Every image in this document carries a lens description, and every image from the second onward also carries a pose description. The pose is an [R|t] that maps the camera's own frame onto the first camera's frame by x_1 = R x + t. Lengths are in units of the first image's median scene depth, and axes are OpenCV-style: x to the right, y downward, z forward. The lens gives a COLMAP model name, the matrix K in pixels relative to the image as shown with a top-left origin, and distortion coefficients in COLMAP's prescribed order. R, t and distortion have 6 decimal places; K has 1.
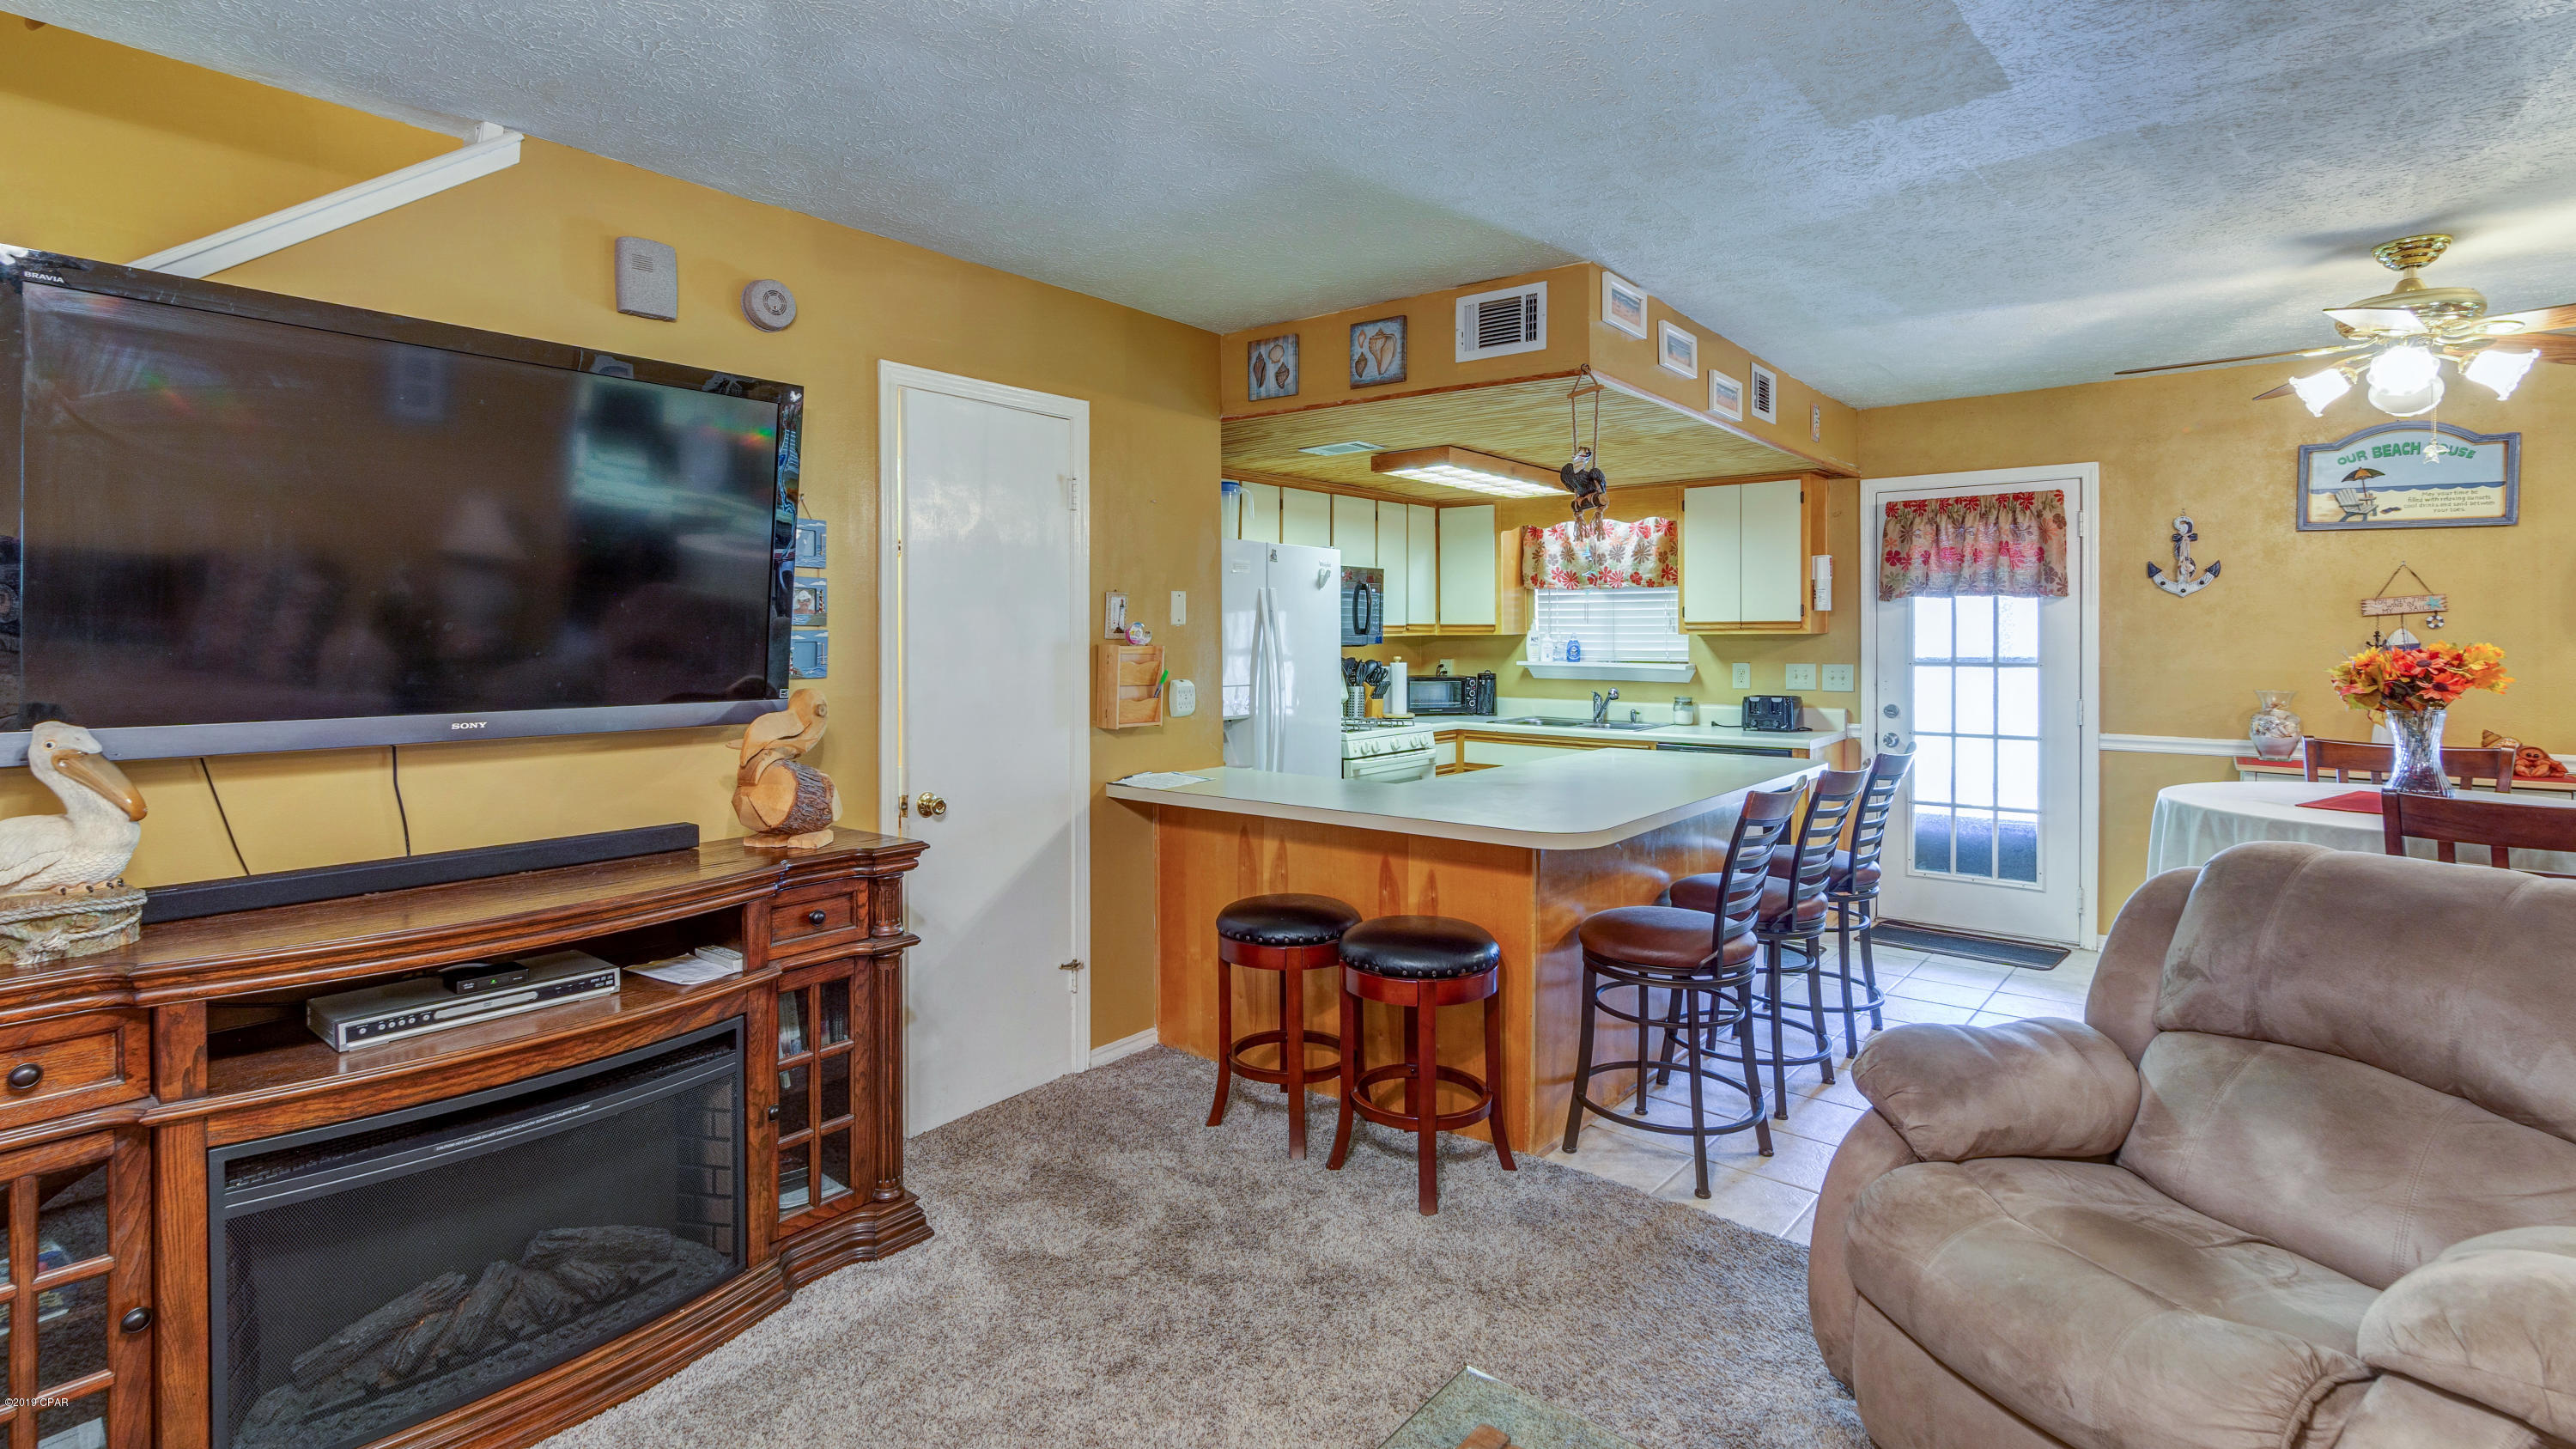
lens RADIAL K [[1160.9, 0, 1283.9], [0, 1160.9, 625.8], [0, 0, 1]] dist [0.001175, 0.000358]
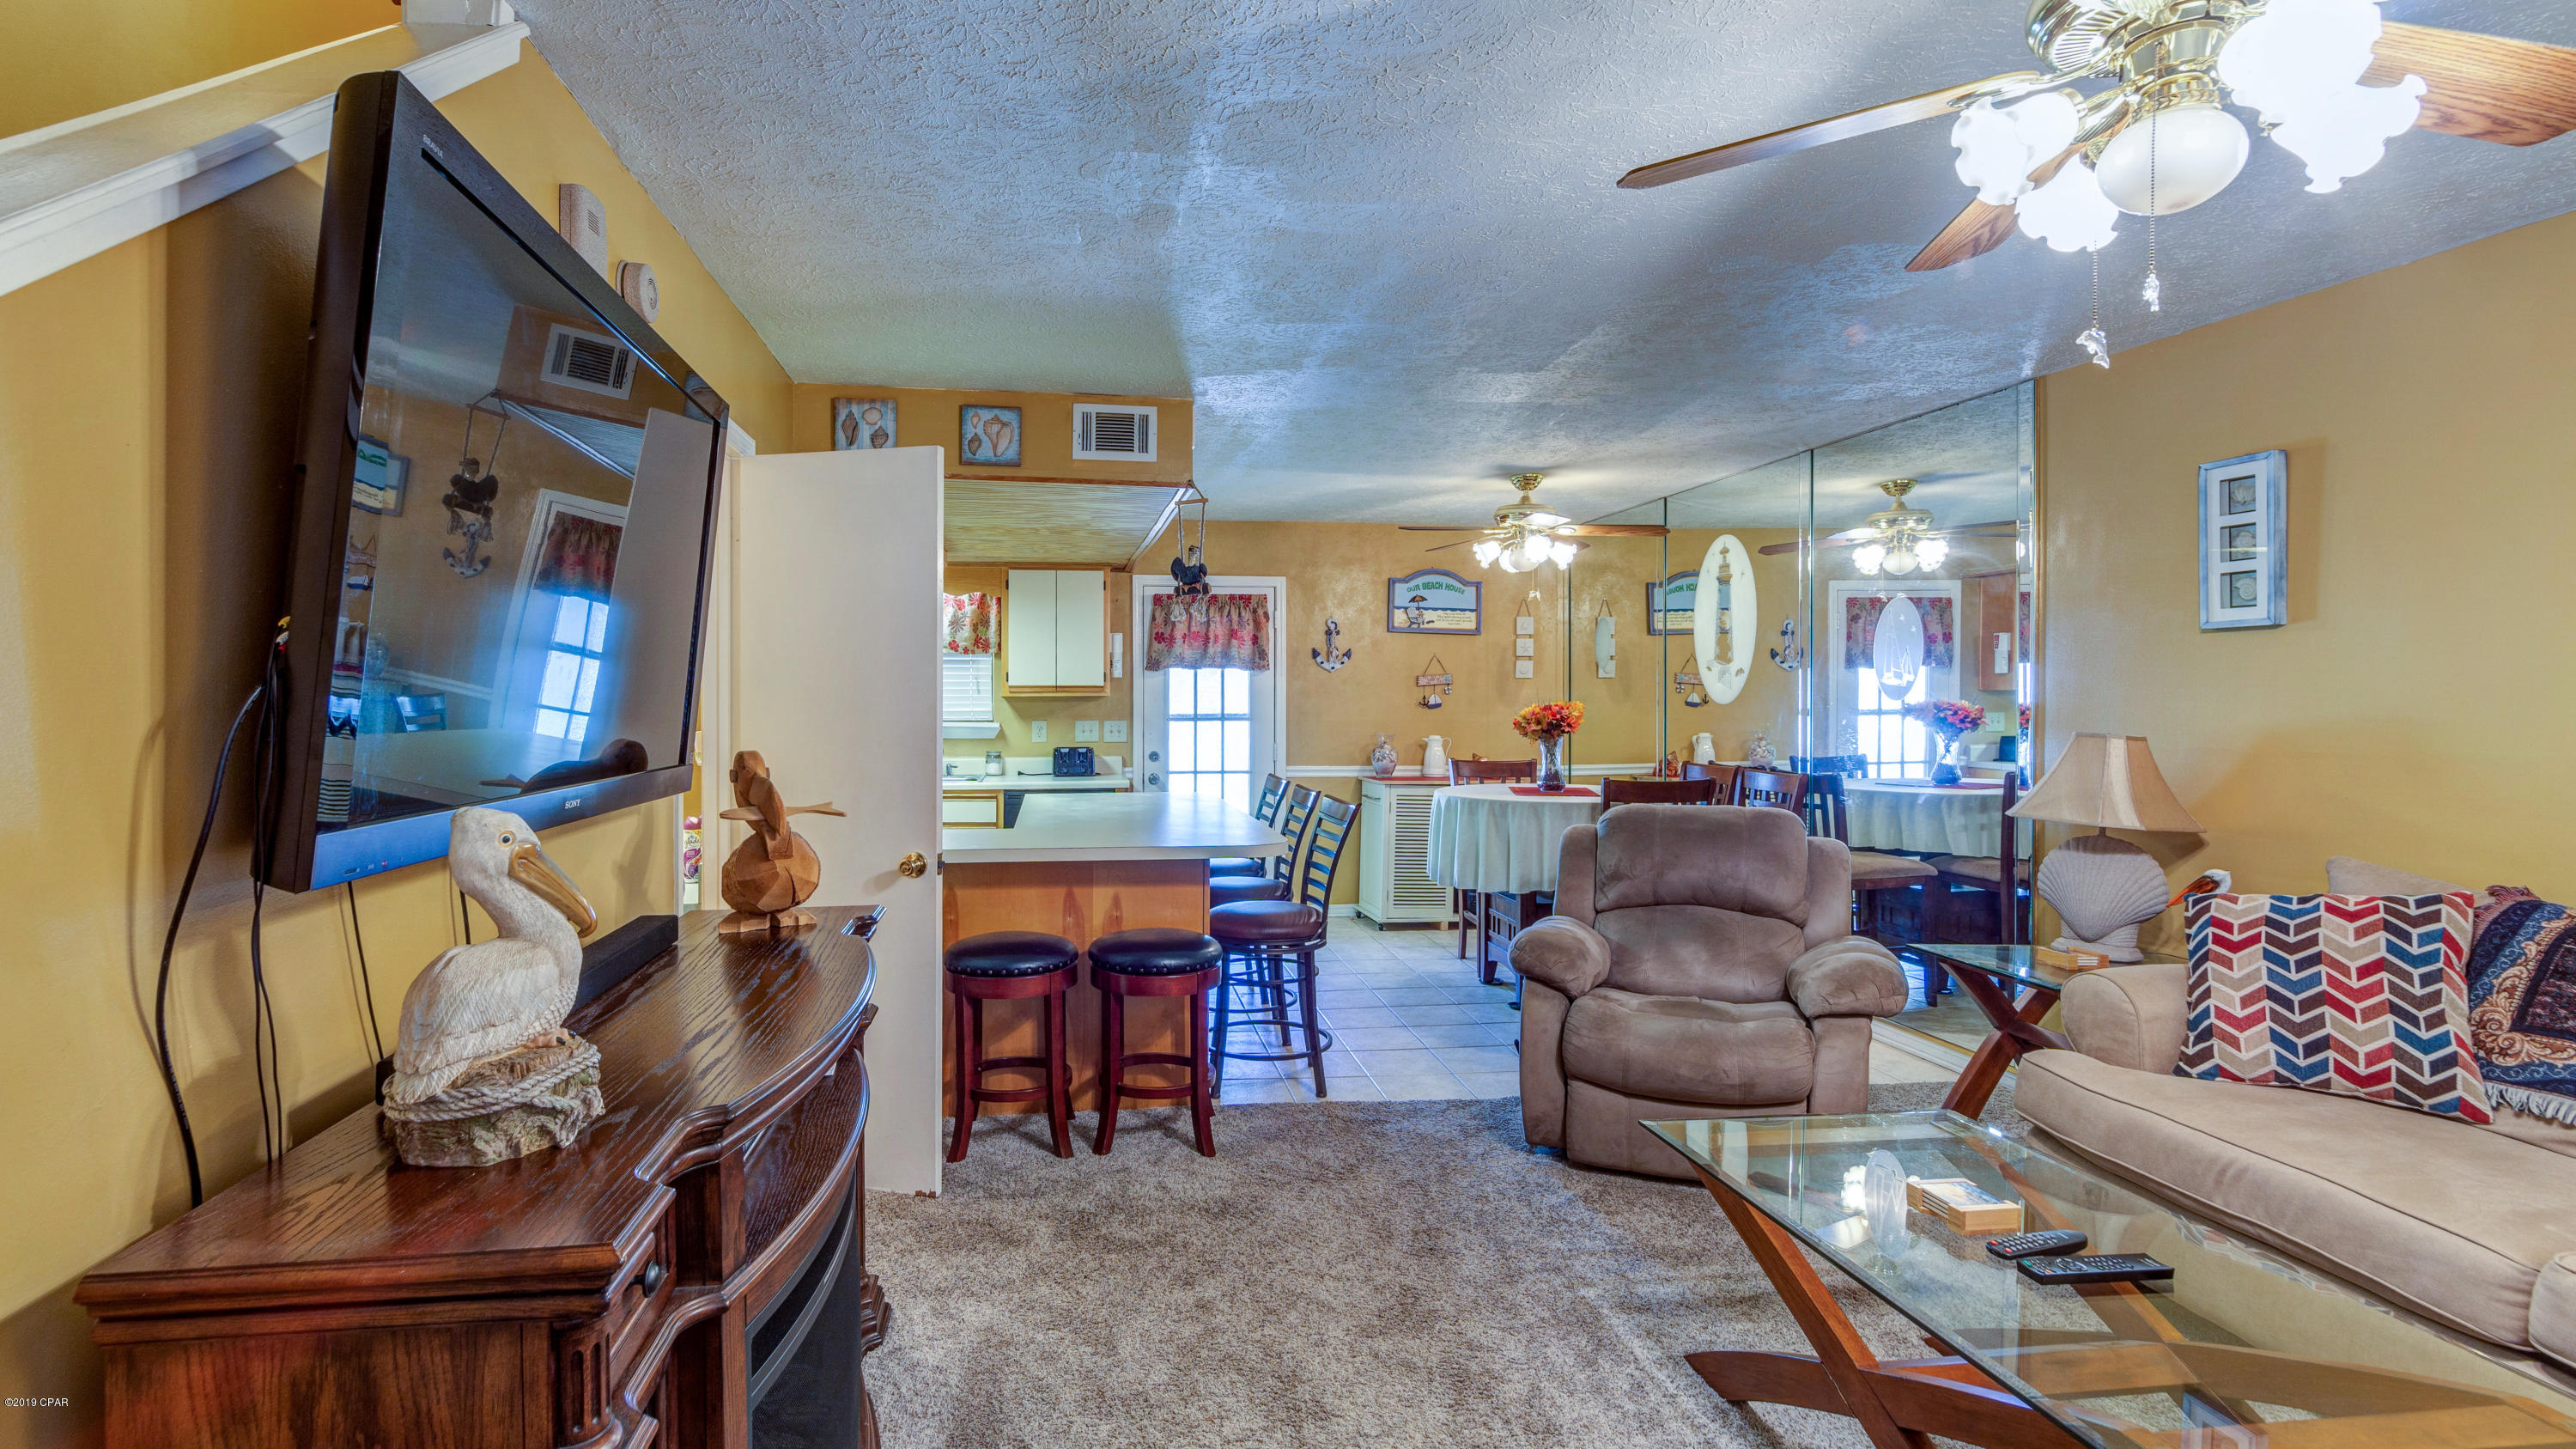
lens RADIAL K [[1128.0, 0, 1237.8], [0, 1128.0, 696.5], [0, 0, 1]] dist [0.001846, 0.000583]
pose [[0.706624, 0.003078, 0.707582, -0.316597], [-0.007379, 0.999968, 0.003018, 0.002907], [-0.707550, -0.007354, 0.706625, 0.053851]]
